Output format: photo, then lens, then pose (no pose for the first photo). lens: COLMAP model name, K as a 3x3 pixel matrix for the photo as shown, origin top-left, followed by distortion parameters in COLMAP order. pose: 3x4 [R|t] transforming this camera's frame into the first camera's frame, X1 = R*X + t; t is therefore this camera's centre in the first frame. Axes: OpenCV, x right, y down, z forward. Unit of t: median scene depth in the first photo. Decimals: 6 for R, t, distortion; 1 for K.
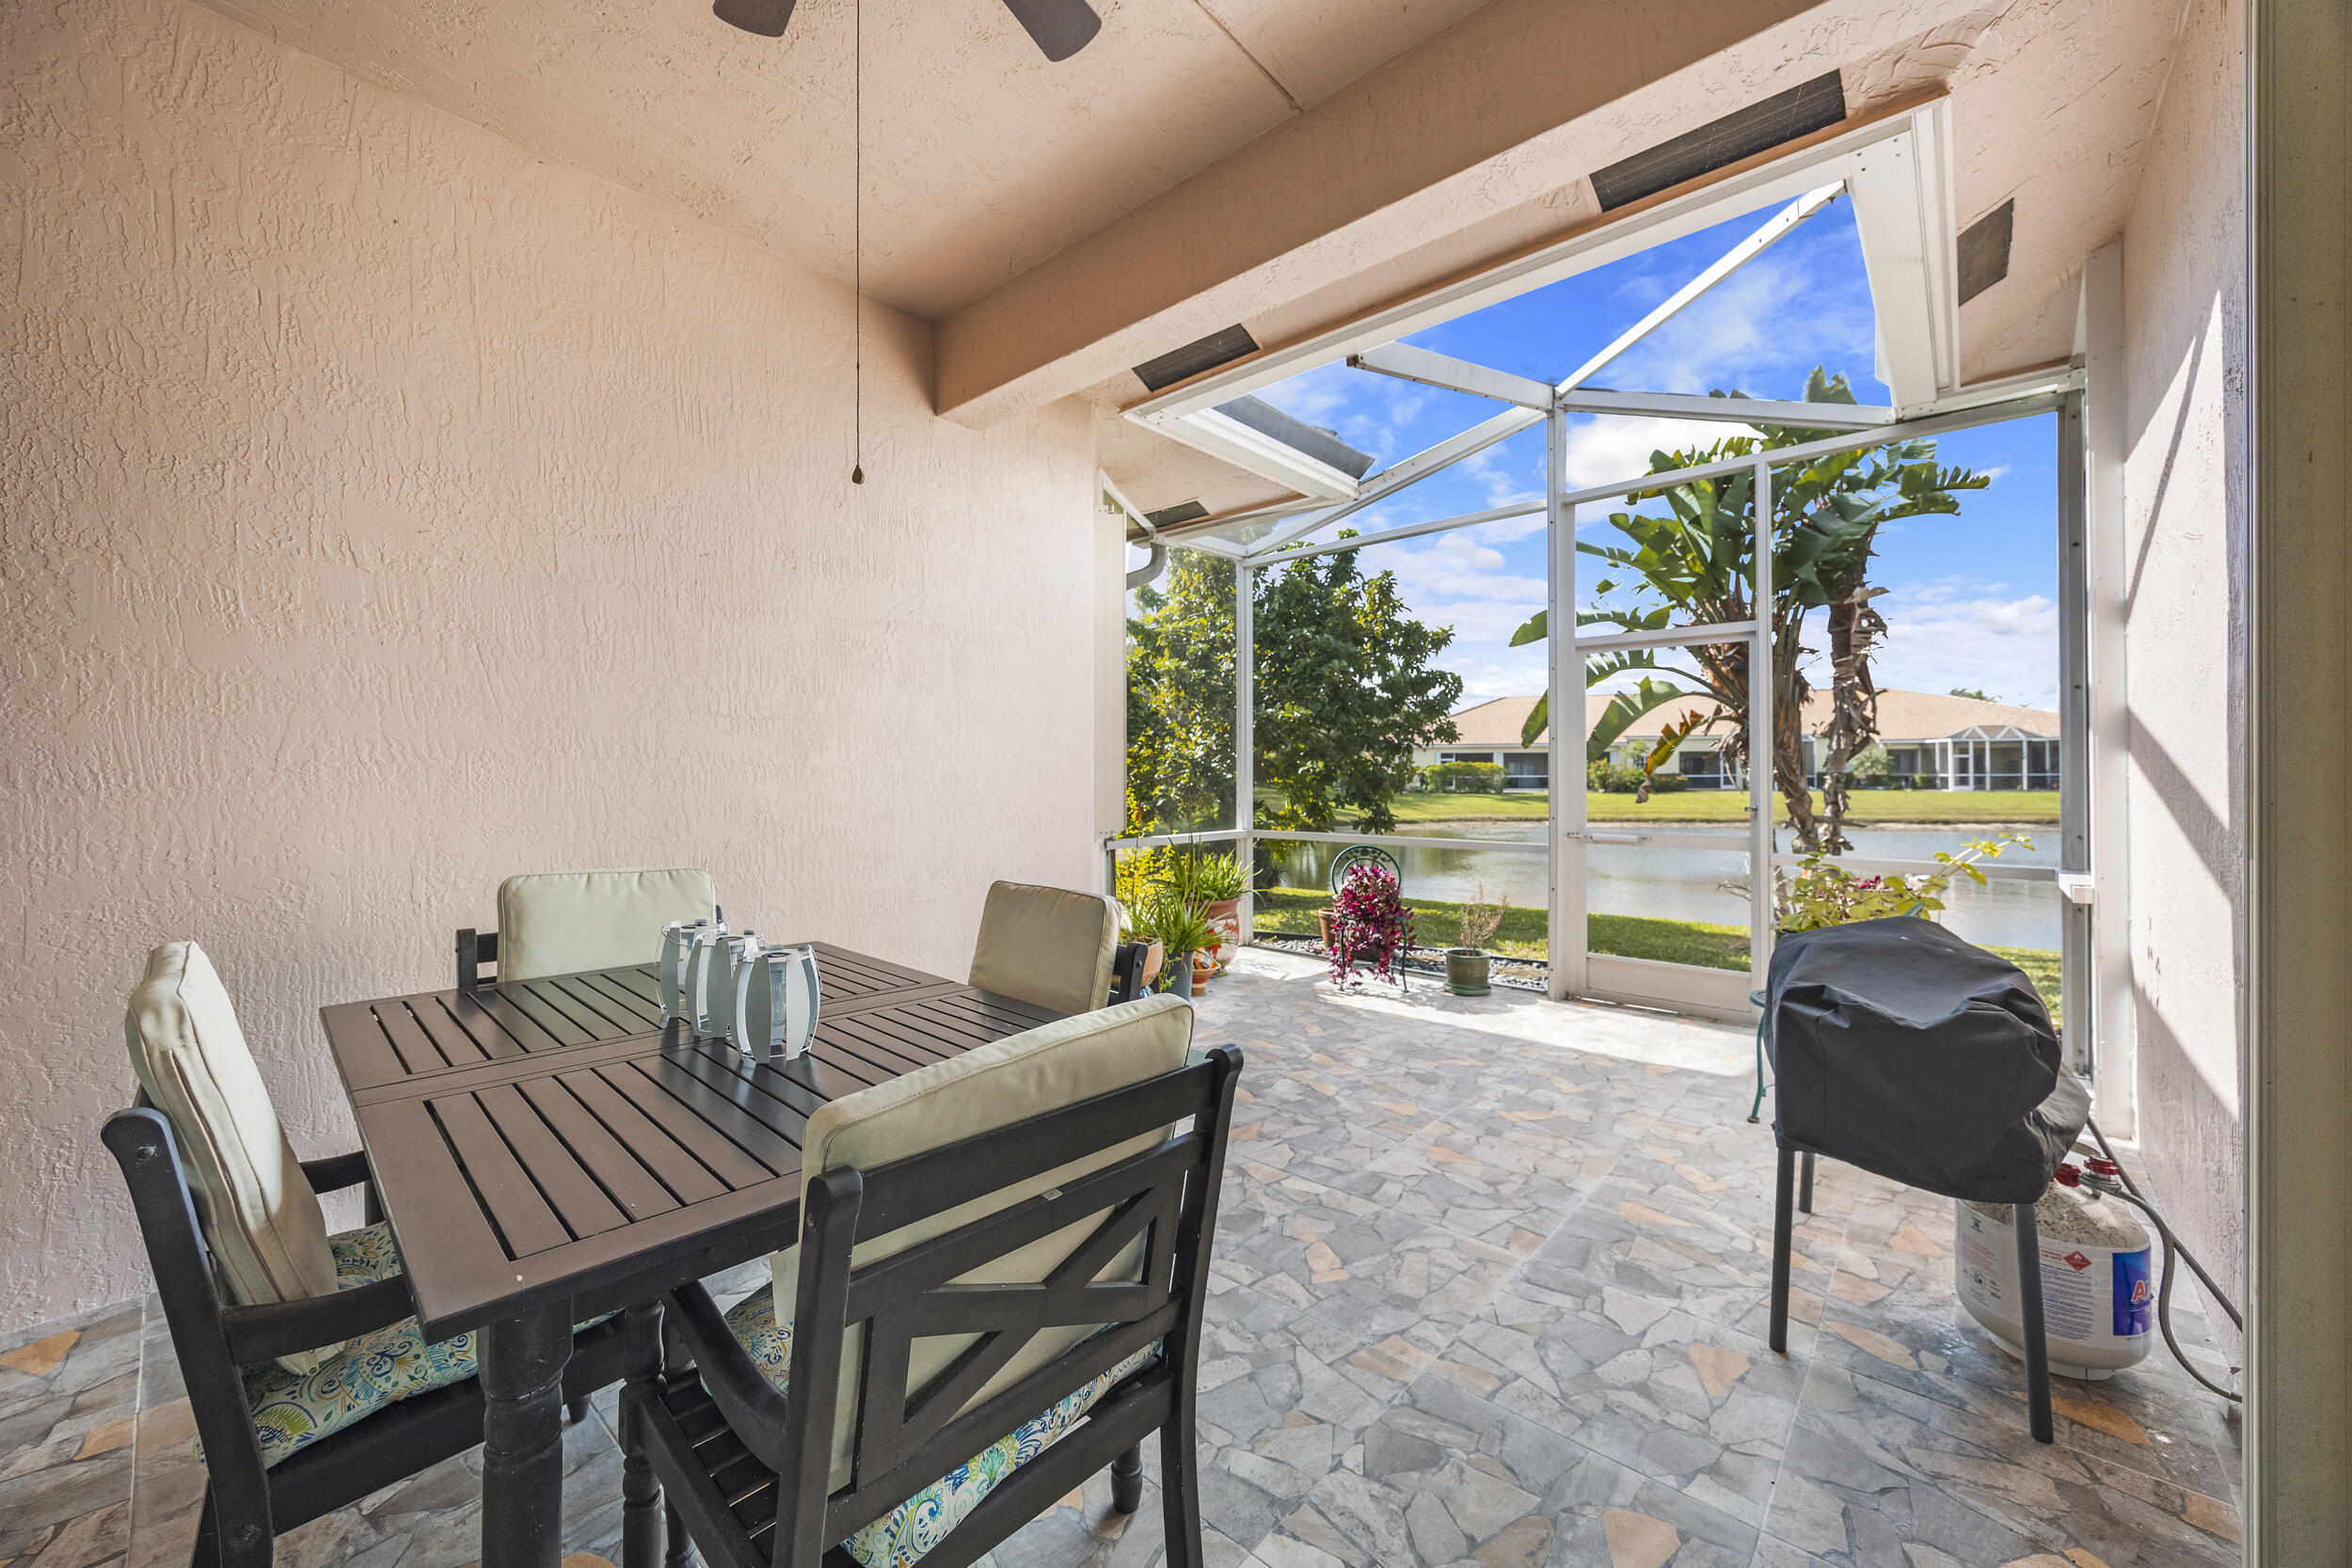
lens RADIAL K [[877.6, 0, 1164.5], [0, 877.6, 768.6], [0, 0, 1]] dist [0.000621, 0.000071]
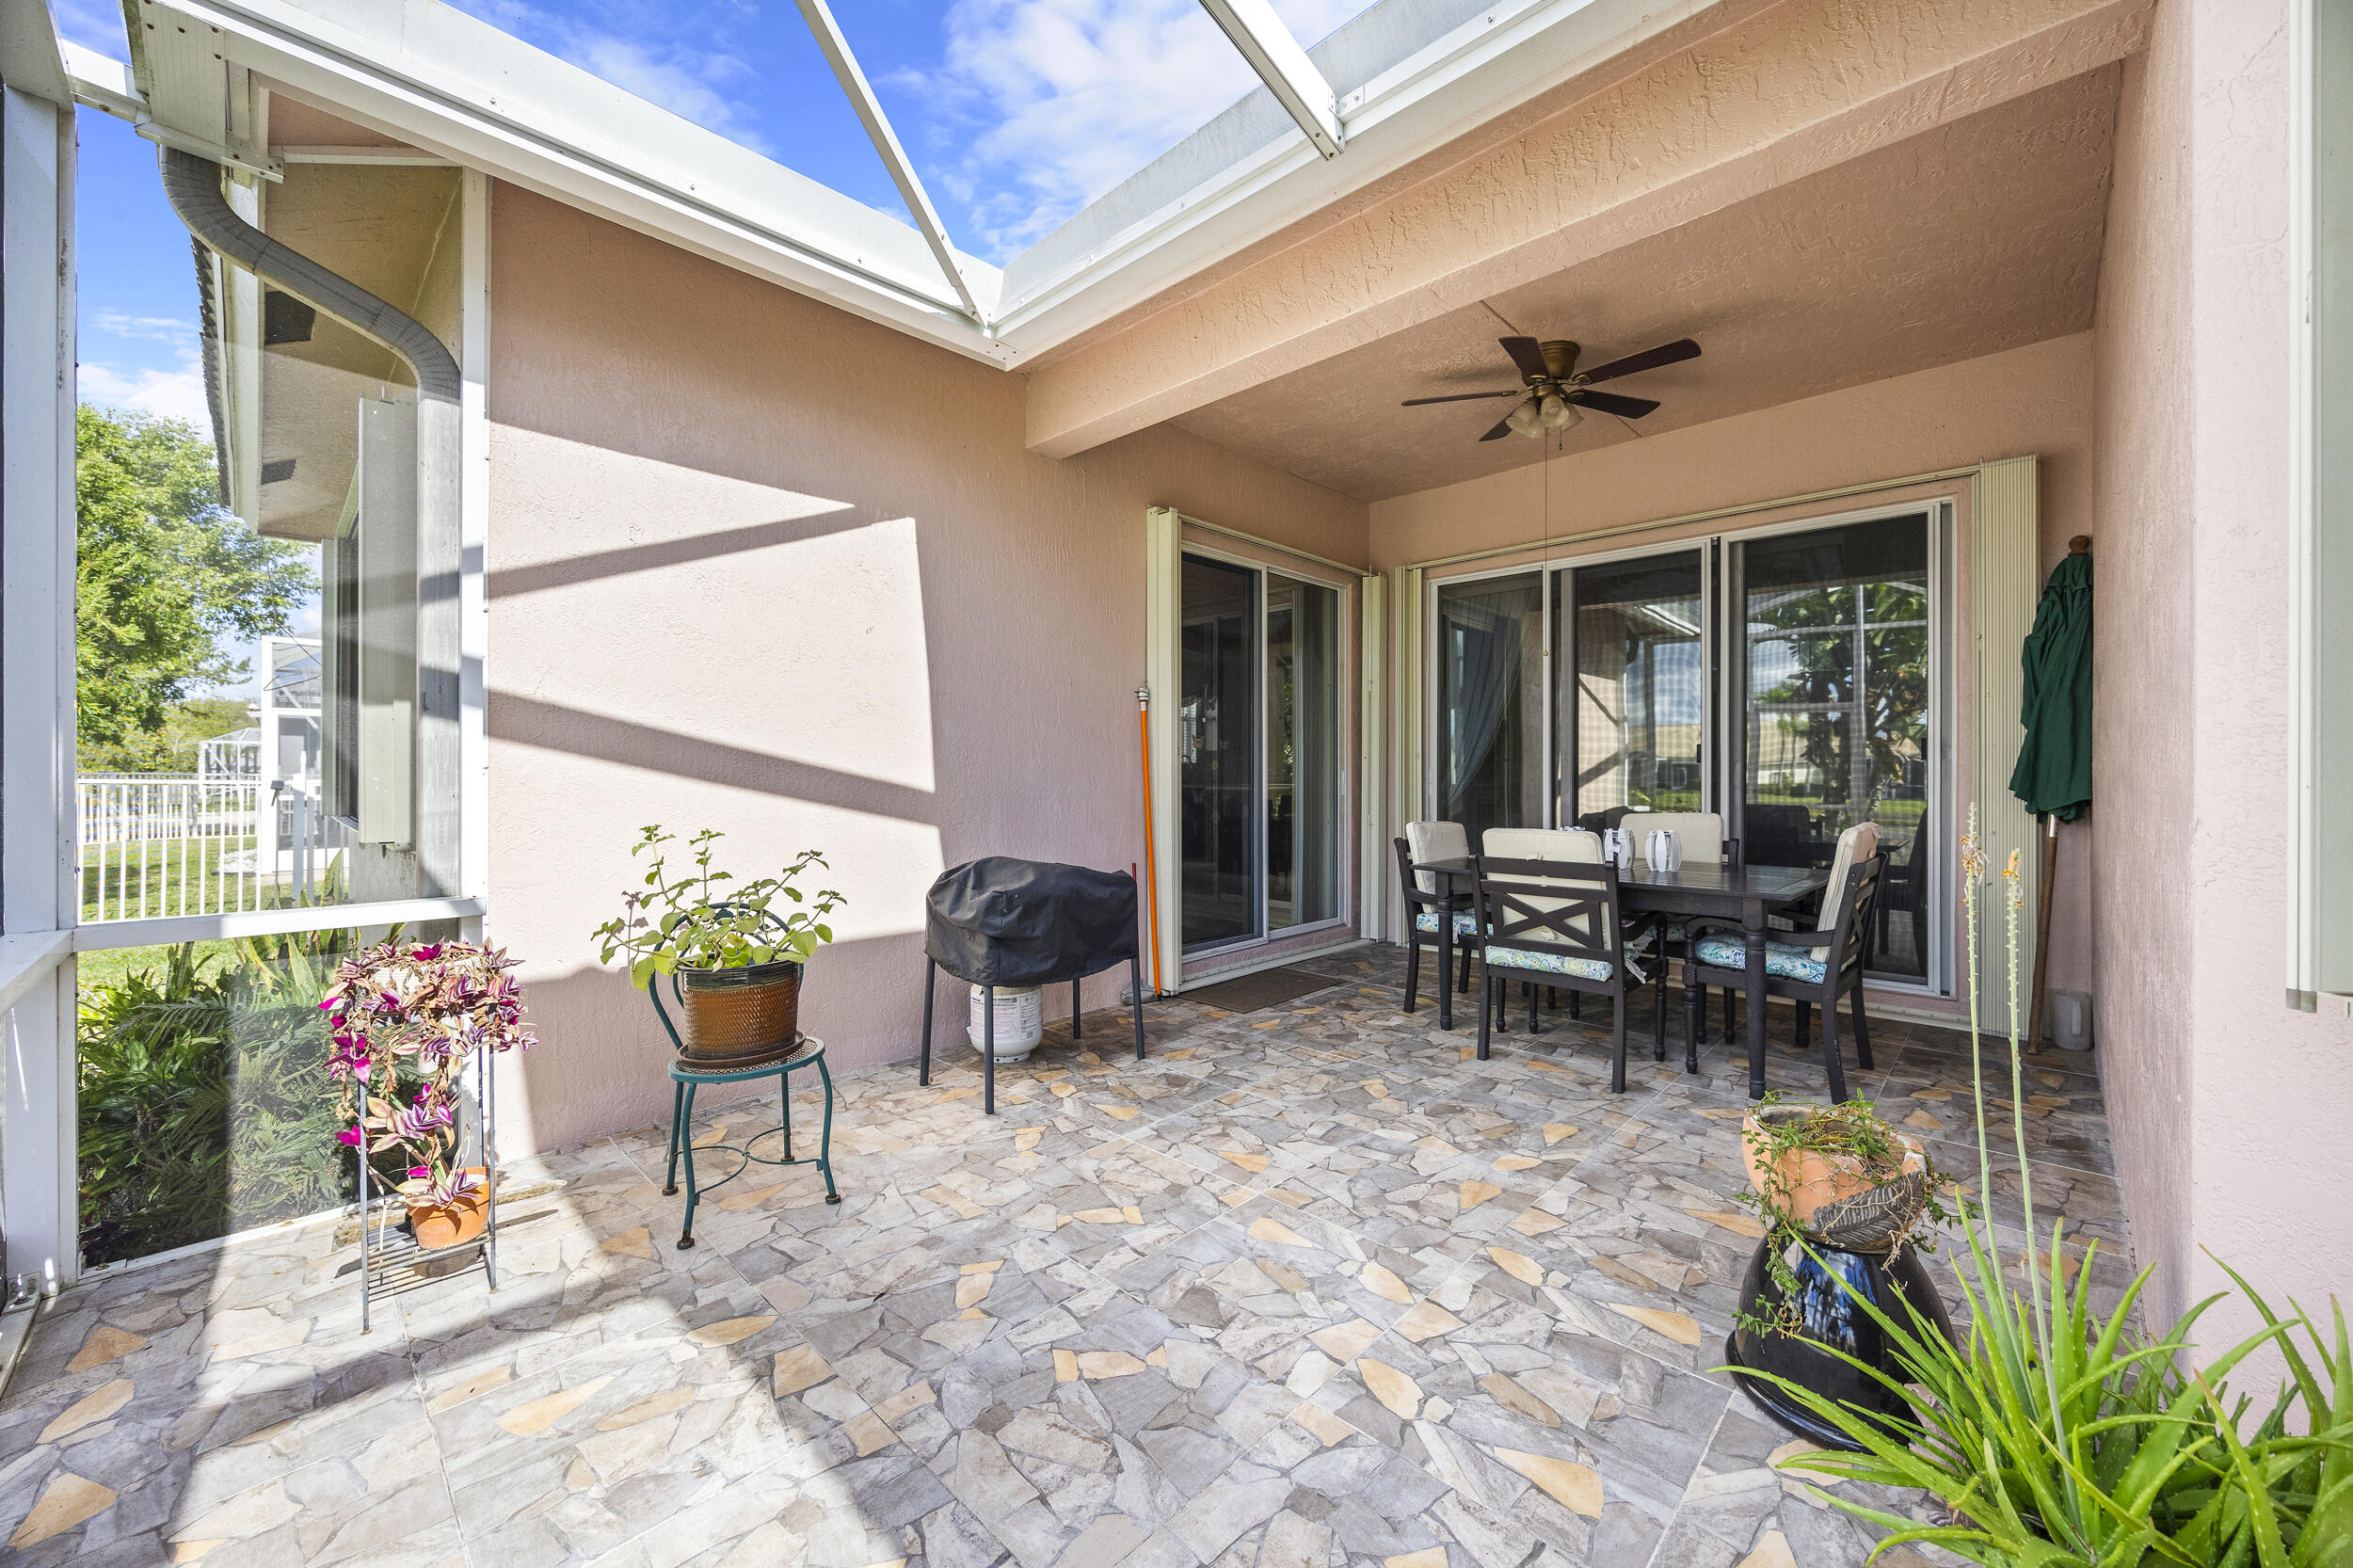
lens RADIAL K [[906.8, 0, 1176.5], [0, 906.8, 784.0], [0, 0, 1]] dist [0.000155, 0.000022]
pose [[-0.999725, 0.000503, 0.023453, 0.303151], [0.000674, 0.999973, 0.007308, 0.019451], [-0.023449, 0.007322, -0.999698, 1.593200]]
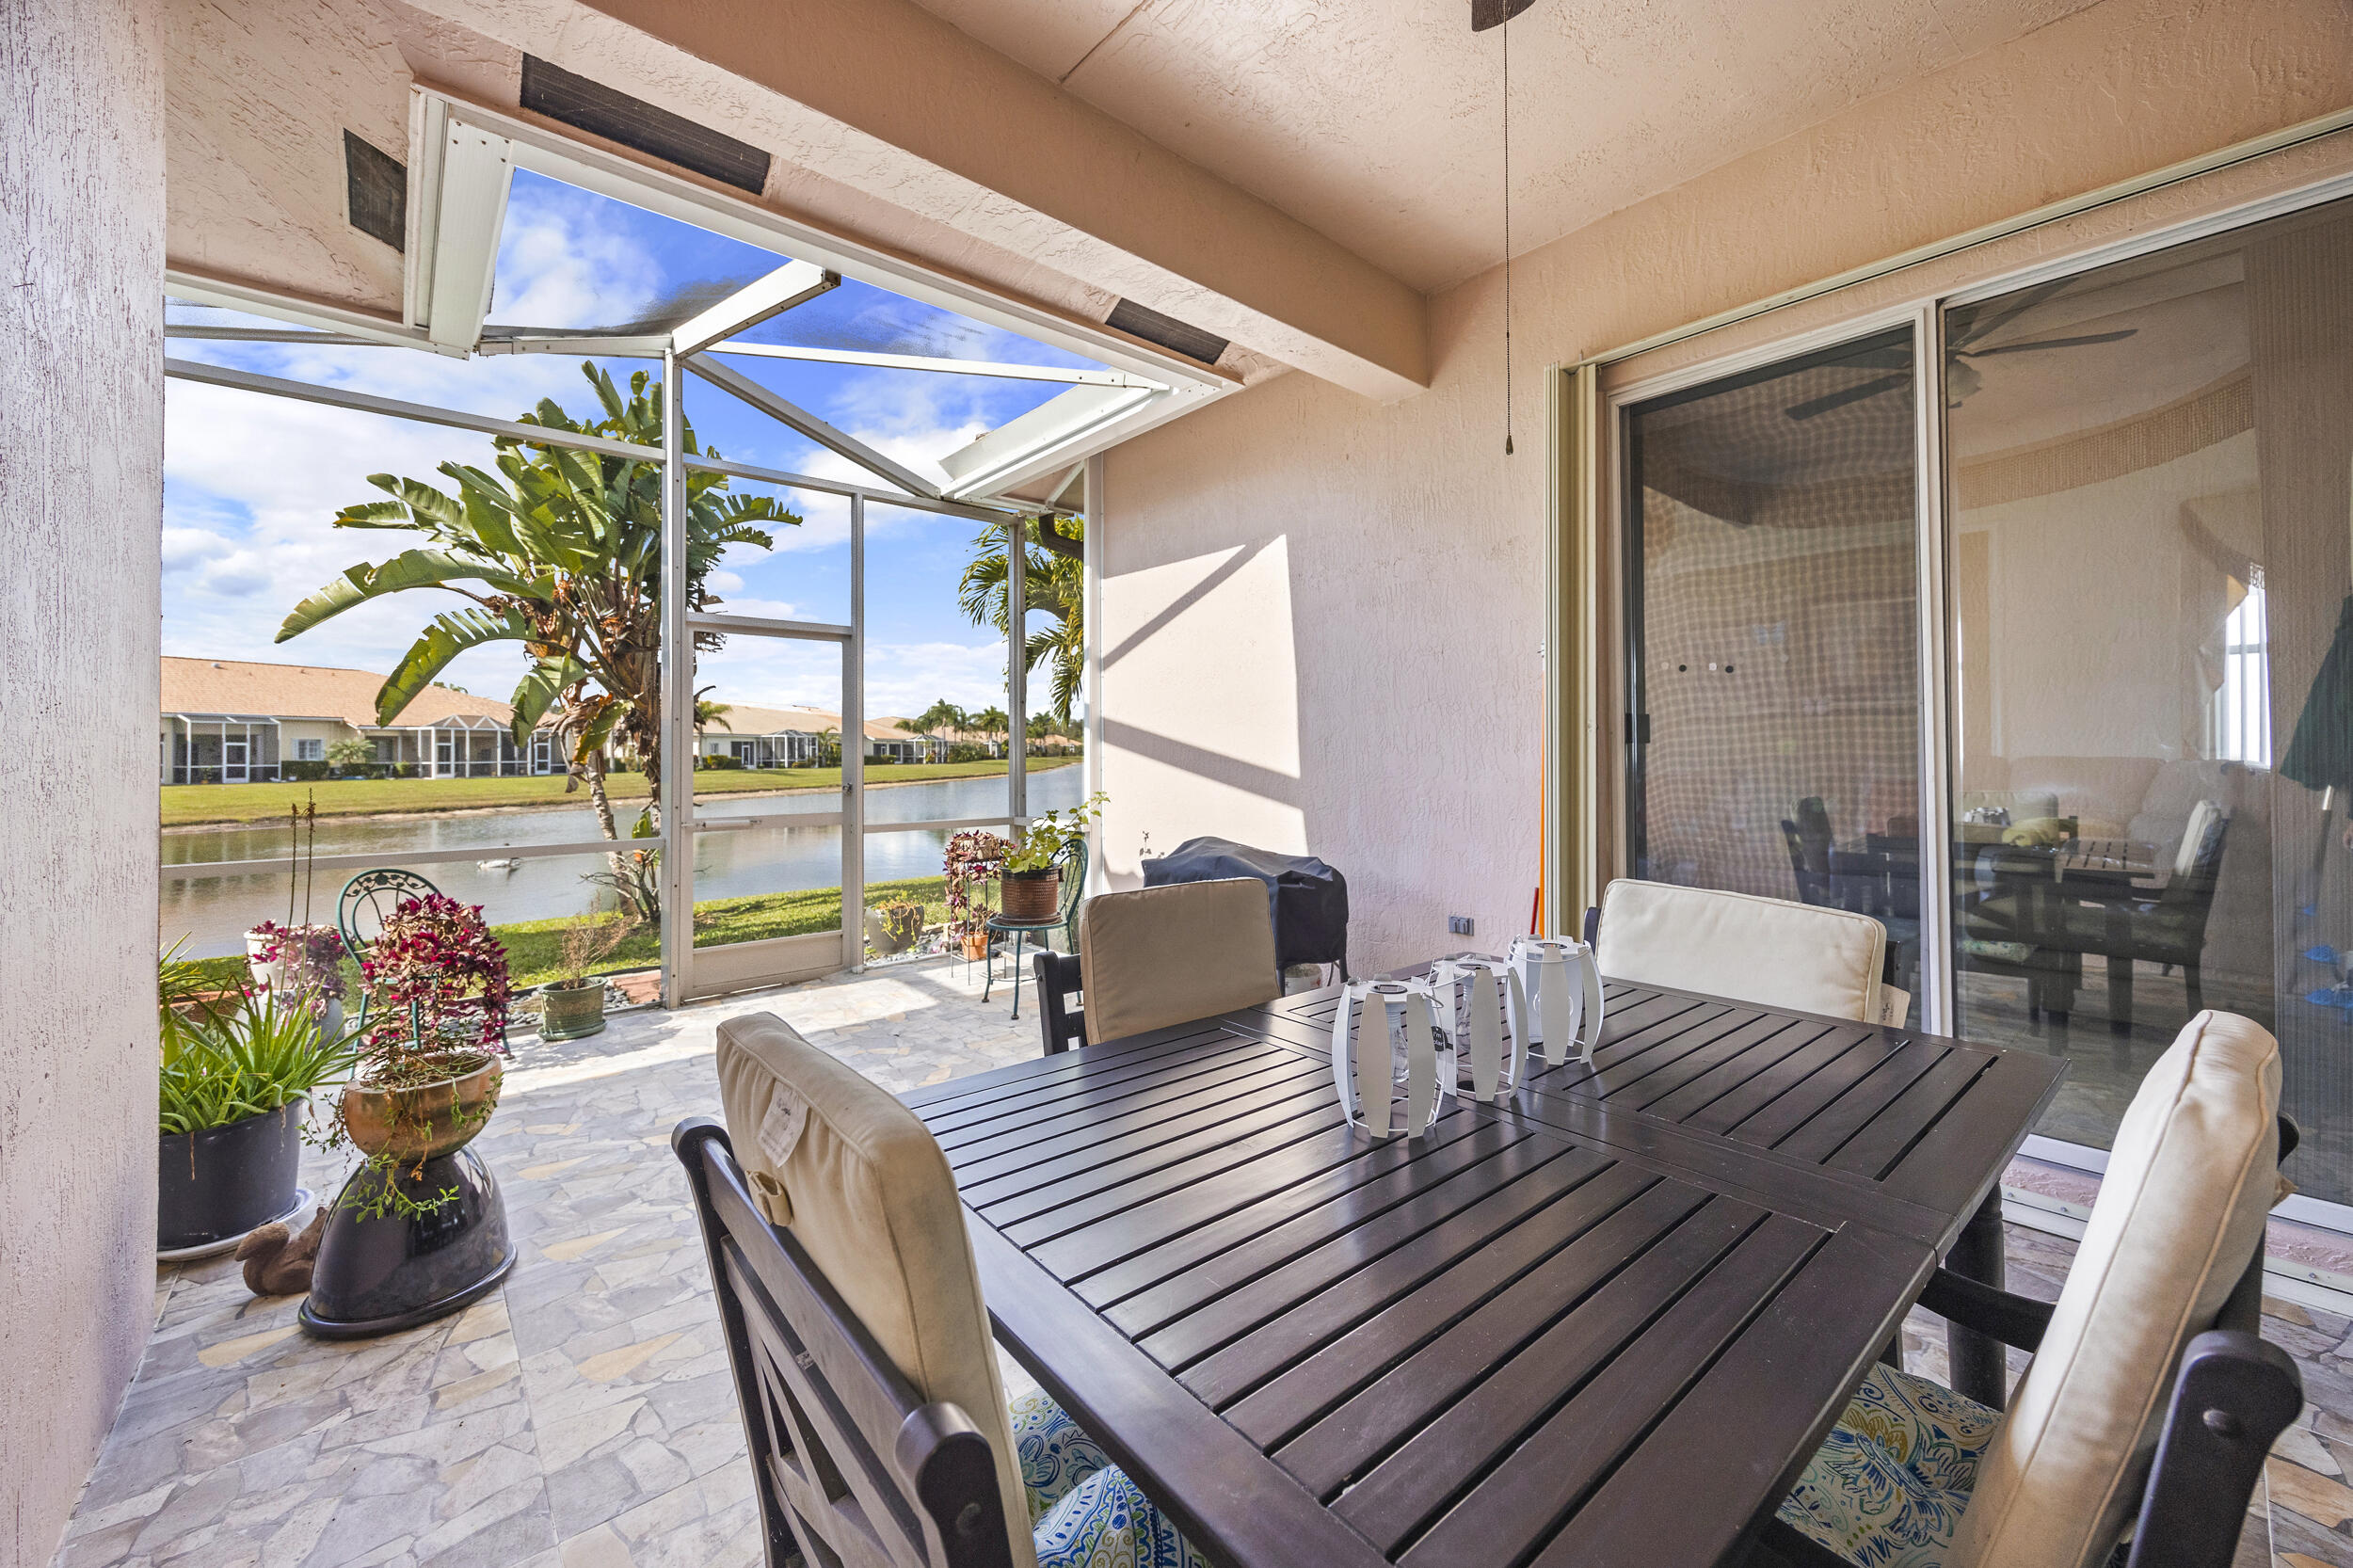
lens RADIAL K [[916.9, 0, 1169.6], [0, 916.9, 745.0], [0, 0, 1]] dist [-0.000534, -0.000022]
pose [[0.130206, 0.010604, 0.991430, -0.588850], [0.002396, 0.999937, -0.011010, 0.005816], [-0.991484, 0.003809, 0.130172, 0.516340]]
